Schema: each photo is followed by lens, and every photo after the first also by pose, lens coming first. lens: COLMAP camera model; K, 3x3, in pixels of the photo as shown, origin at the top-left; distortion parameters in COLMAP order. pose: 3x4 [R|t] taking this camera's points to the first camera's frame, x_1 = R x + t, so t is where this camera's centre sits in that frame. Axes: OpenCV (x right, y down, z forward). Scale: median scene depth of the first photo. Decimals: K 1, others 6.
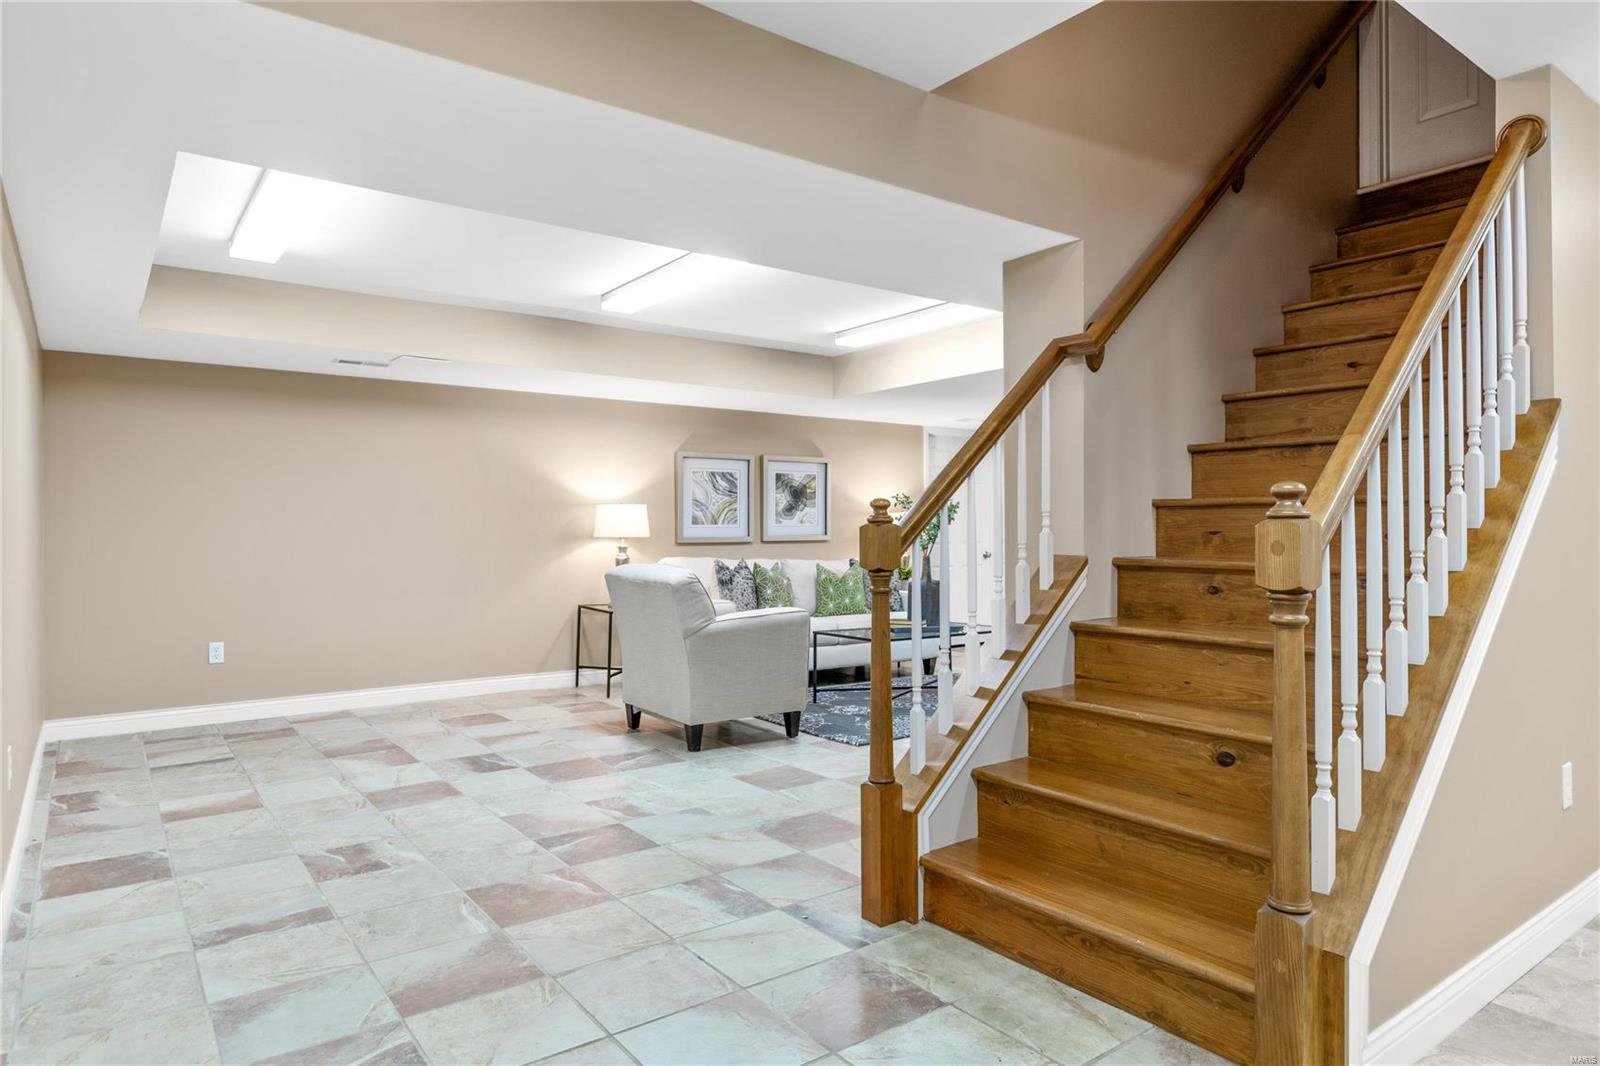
lens RADIAL K [[953.2, 0, 800.0], [0, 953.2, 533.0], [0, 0, 1]] dist [0.000208, -0.000007]
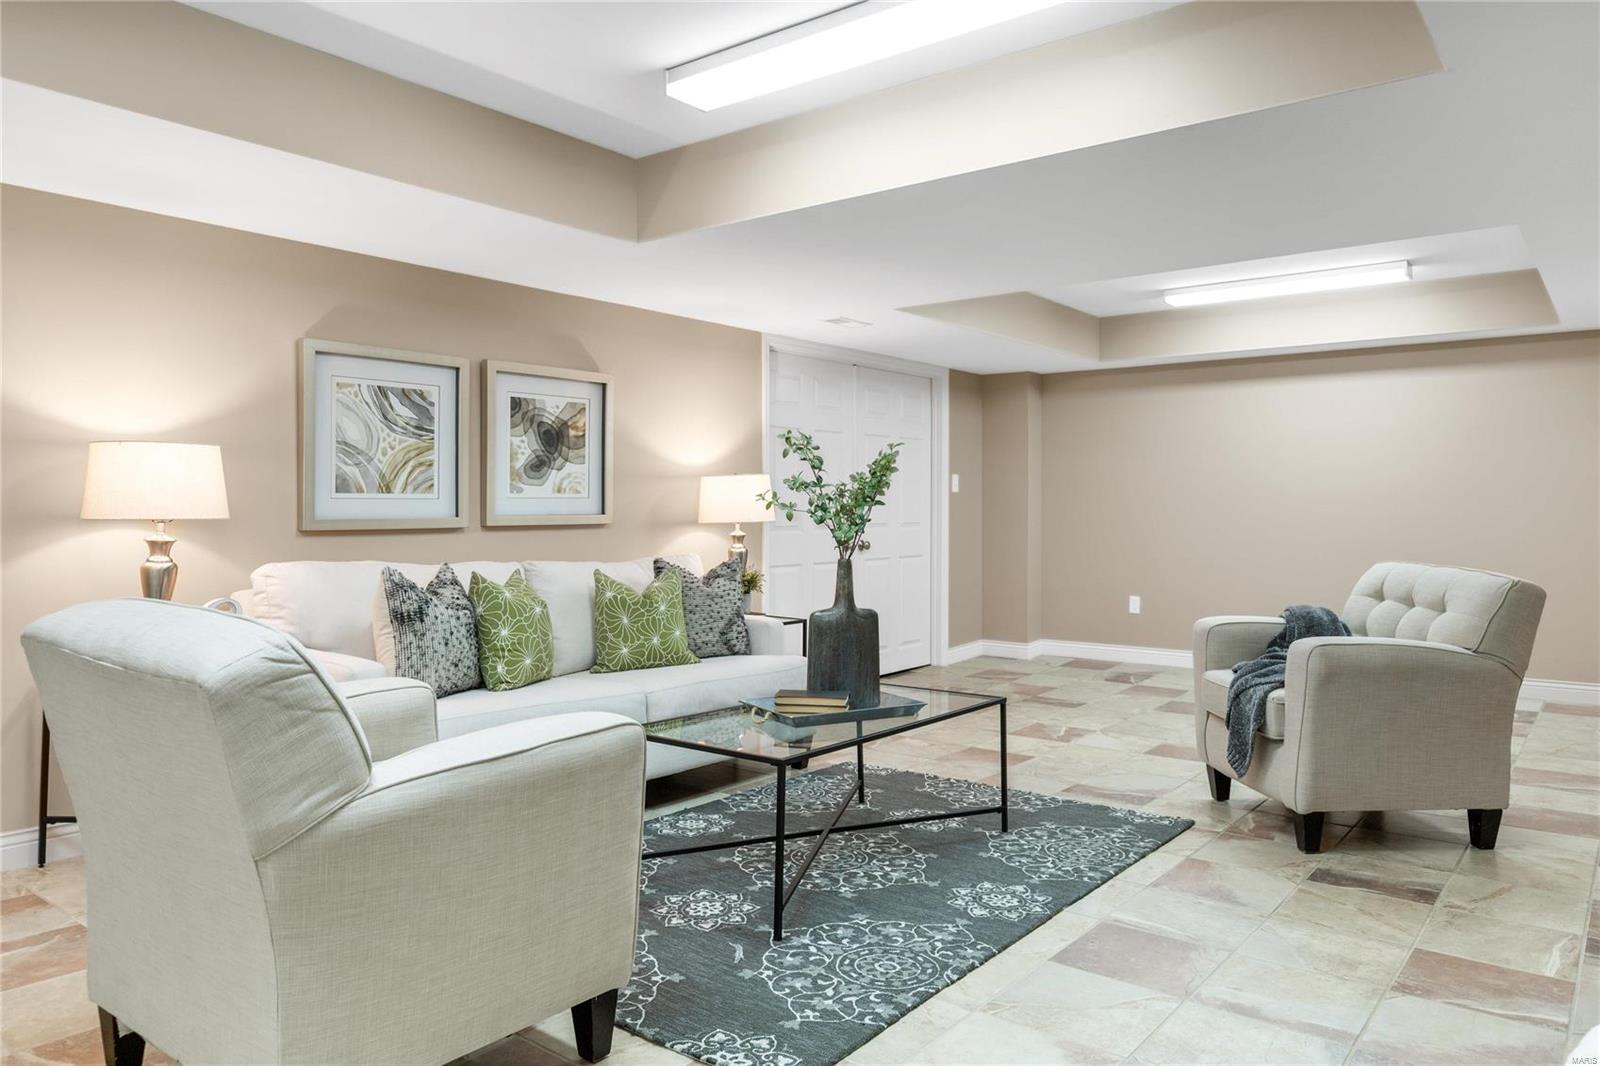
lens RADIAL K [[1092.9, 0, 809.3], [0, 1092.9, 521.3], [0, 0, 1]] dist [0.001516, 0.000558]
pose [[0.963783, 0.001743, 0.266682, -0.029062], [-0.004137, 0.999956, 0.008417, 0.000142], [-0.266656, -0.009215, 0.963748, 0.396822]]
